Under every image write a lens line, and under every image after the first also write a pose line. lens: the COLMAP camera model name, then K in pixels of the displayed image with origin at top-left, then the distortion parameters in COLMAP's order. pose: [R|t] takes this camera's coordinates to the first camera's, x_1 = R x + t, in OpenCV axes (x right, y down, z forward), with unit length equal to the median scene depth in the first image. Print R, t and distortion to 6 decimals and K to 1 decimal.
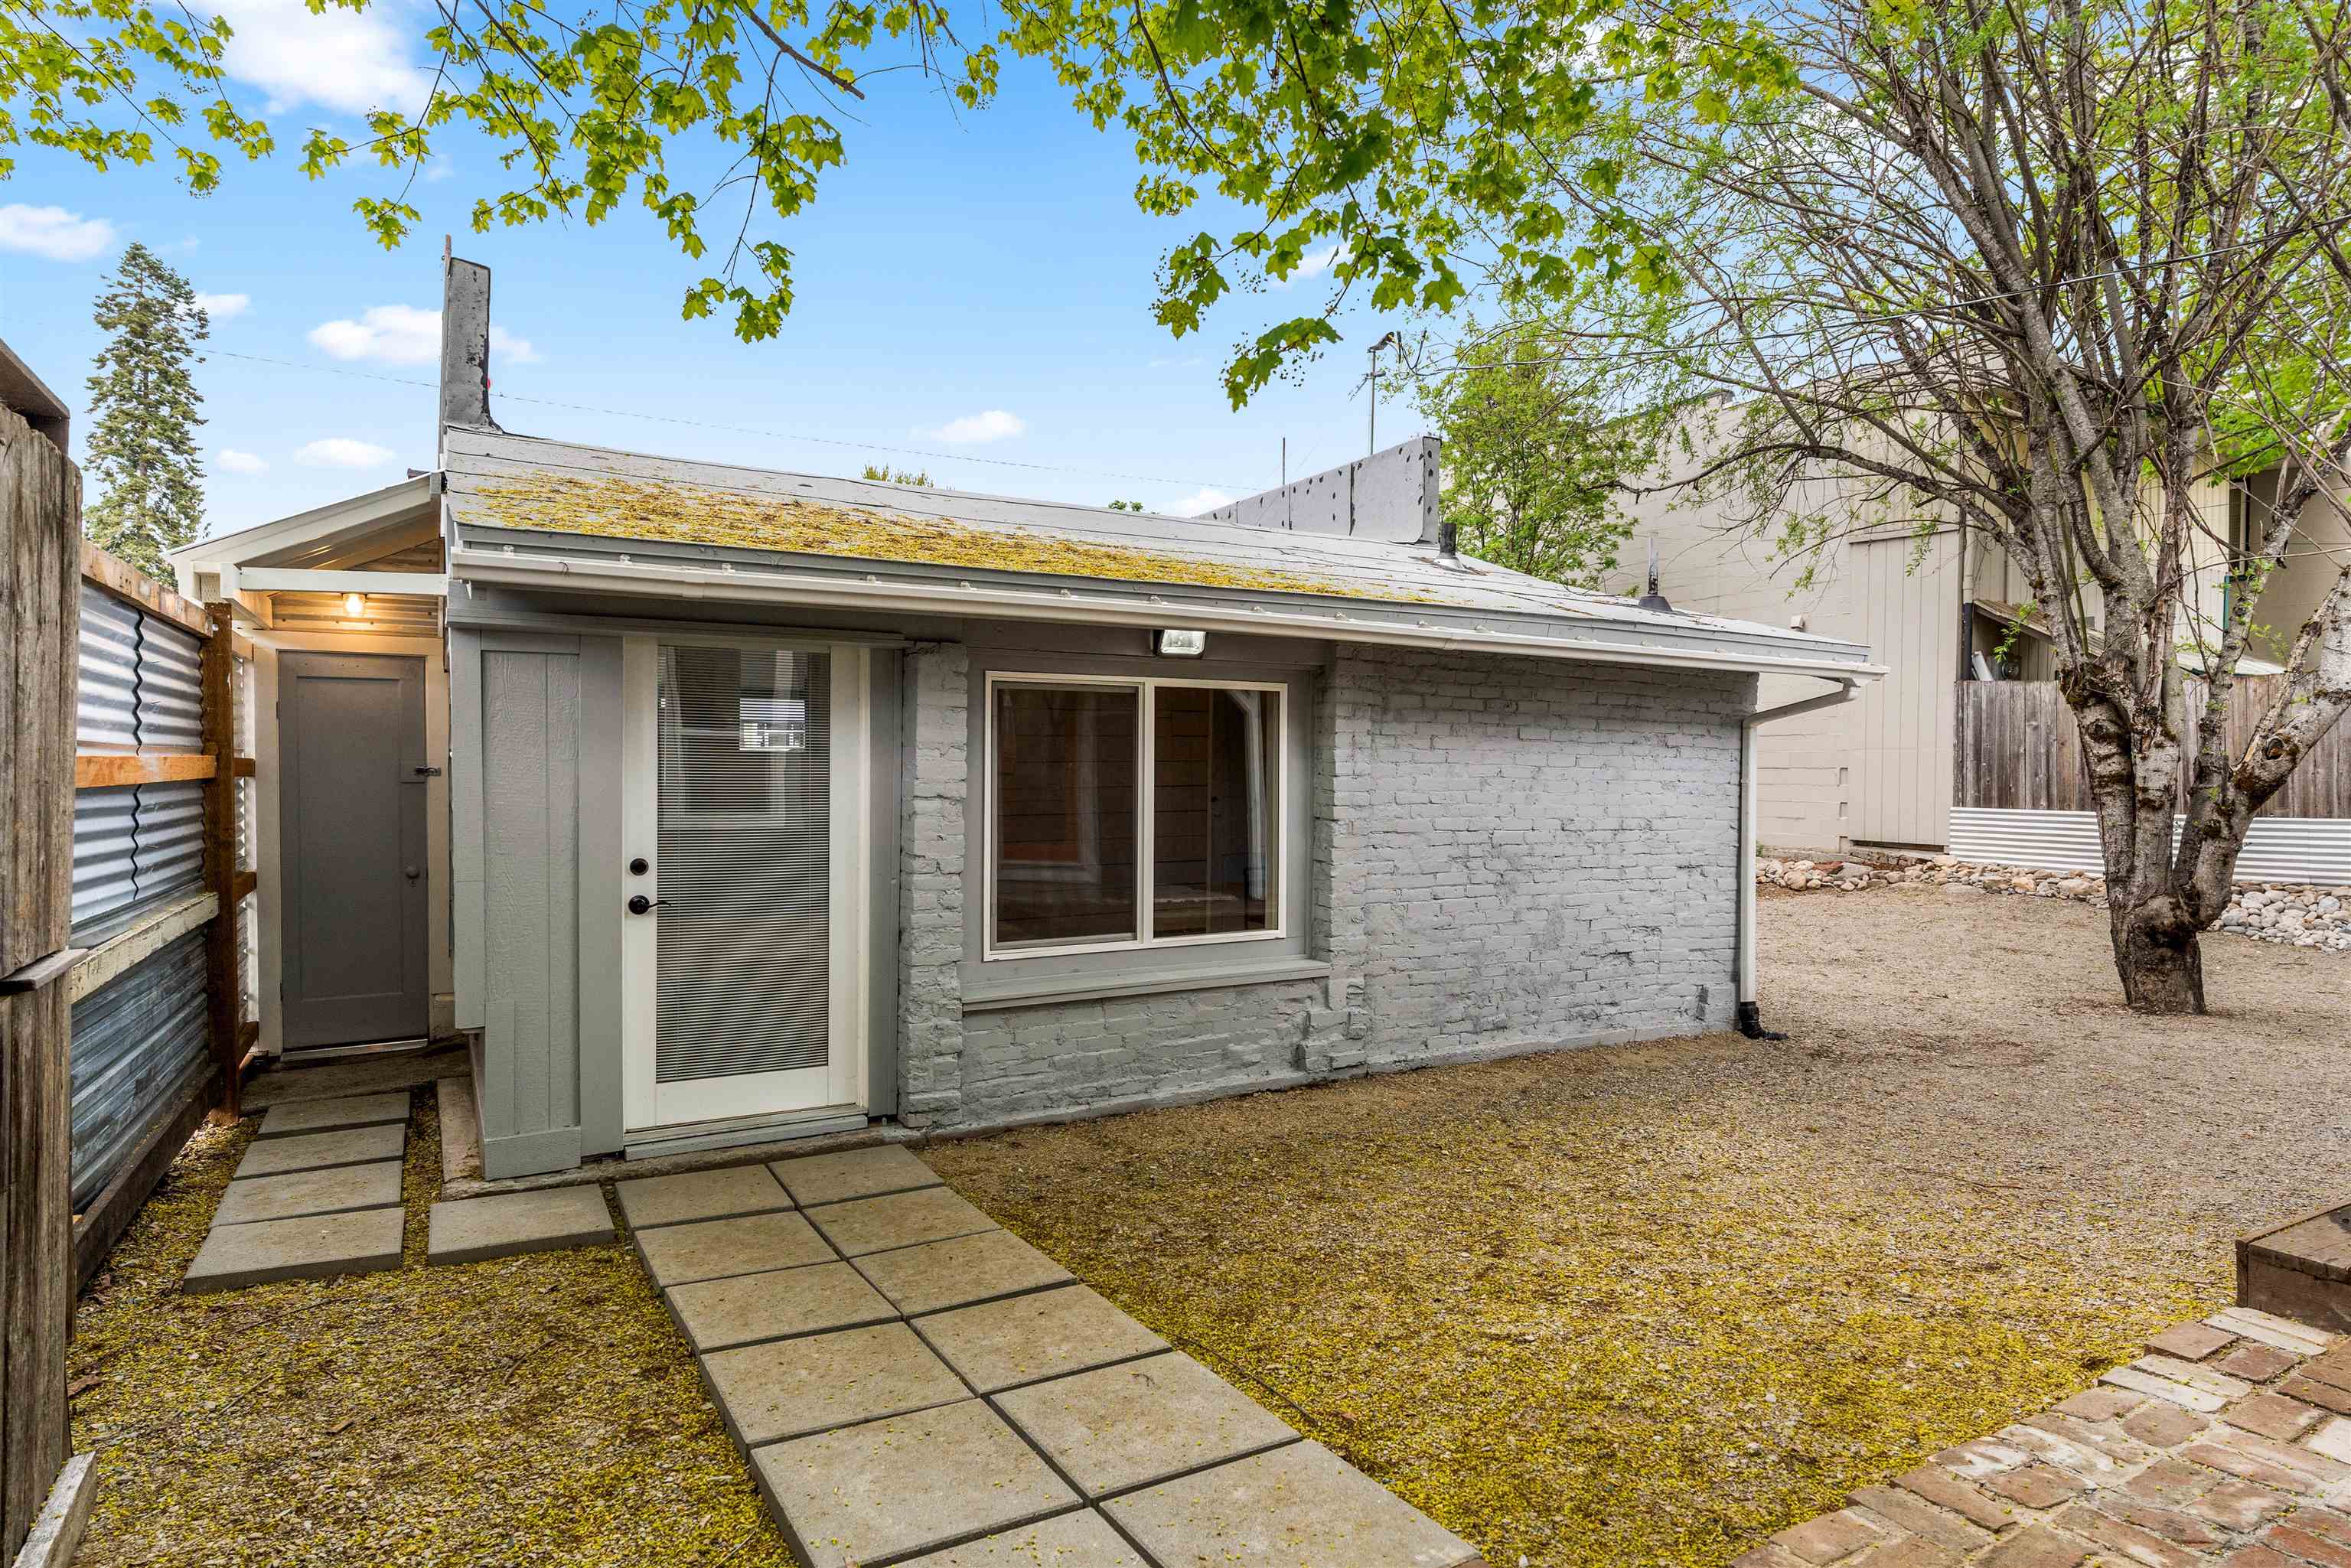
lens RADIAL K [[1276.7, 0, 1189.3], [0, 1276.7, 776.0], [0, 0, 1]] dist [0.007790, -0.001785]
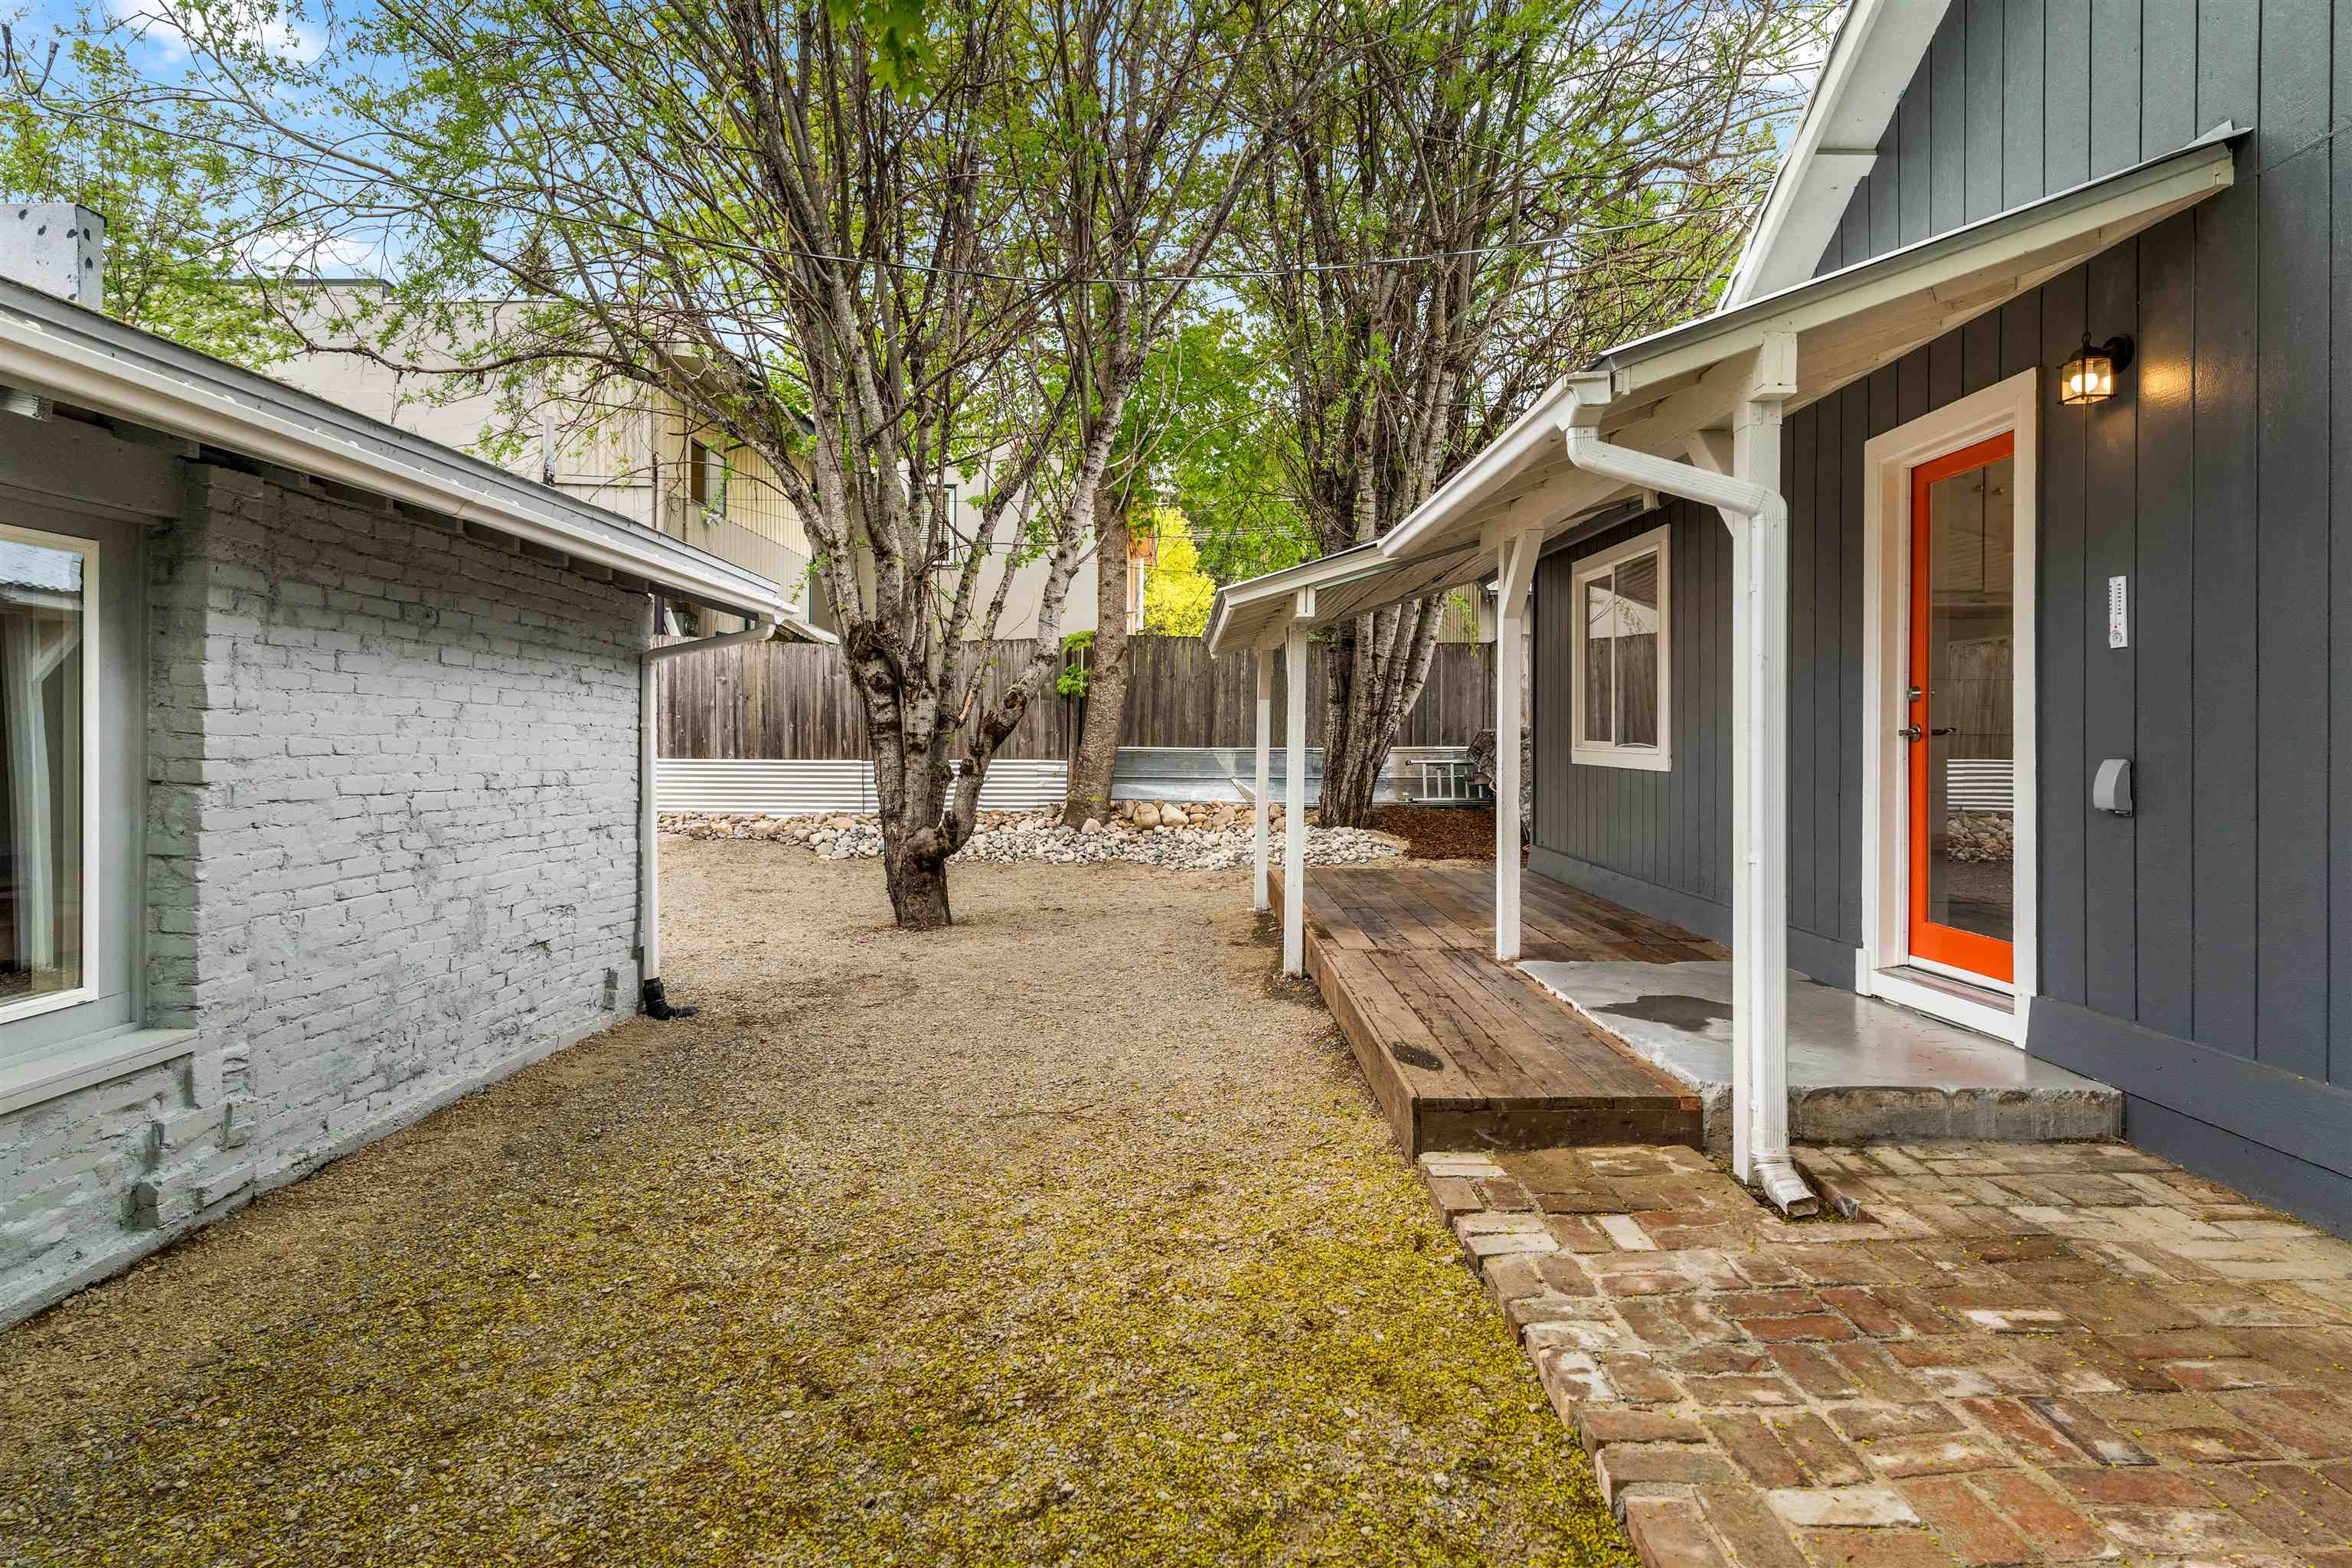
lens RADIAL K [[1277.2, 0, 1156.5], [0, 1277.2, 731.9], [0, 0, 1]] dist [0.007790, -0.001785]
pose [[0.512085, -0.002141, 0.858932, -0.156151], [0.004660, 0.999989, -0.000285, 0.011812], [-0.858922, 0.004149, 0.512089, 0.296692]]
